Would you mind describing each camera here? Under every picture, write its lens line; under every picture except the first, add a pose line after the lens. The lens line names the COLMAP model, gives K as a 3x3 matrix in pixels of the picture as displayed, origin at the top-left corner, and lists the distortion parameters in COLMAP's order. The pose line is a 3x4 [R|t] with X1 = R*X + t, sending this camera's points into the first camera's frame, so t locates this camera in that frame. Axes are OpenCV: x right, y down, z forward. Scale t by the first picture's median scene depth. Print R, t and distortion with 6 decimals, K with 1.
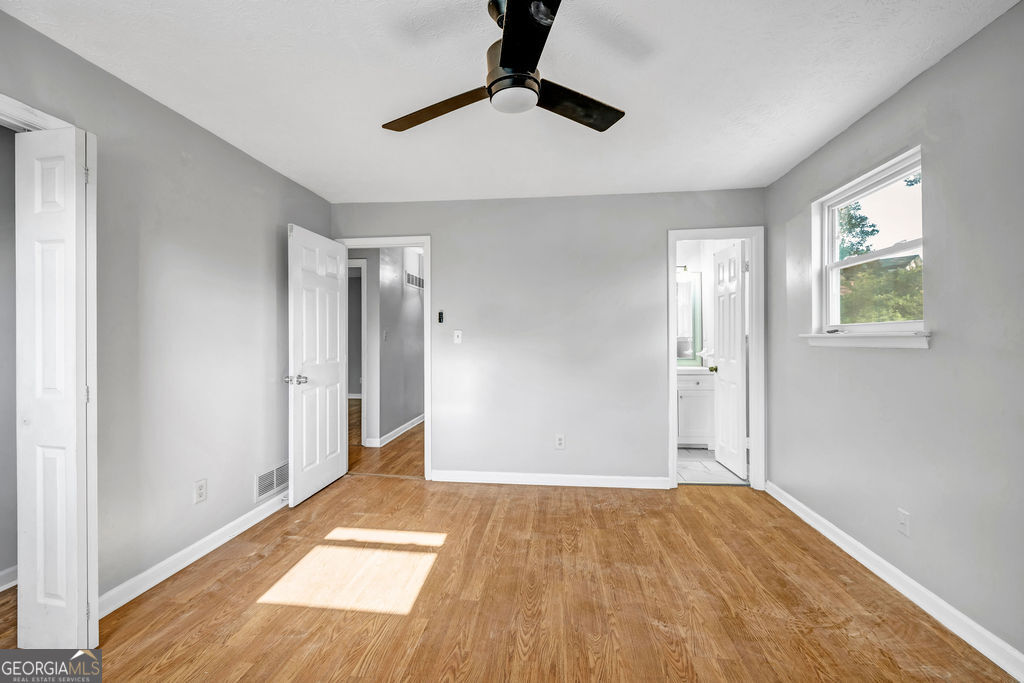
lens RADIAL K [[439.9, 0, 513.0], [0, 439.9, 339.3], [0, 0, 1]] dist [0.002120, 0.000409]
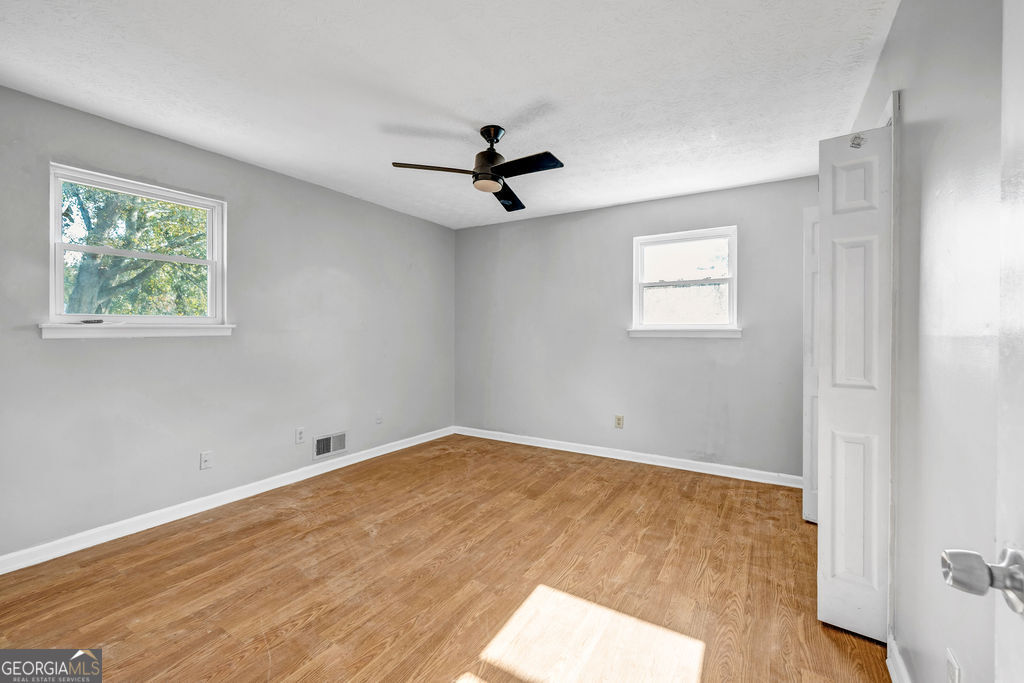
lens RADIAL K [[439.9, 0, 513.4], [0, 439.9, 332.4], [0, 0, 1]] dist [0.002120, 0.000409]
pose [[-0.910713, -0.004068, 0.413020, -0.589329], [-0.000756, 0.999966, 0.008181, -0.004835], [-0.413040, 0.007138, -0.910685, 1.886448]]
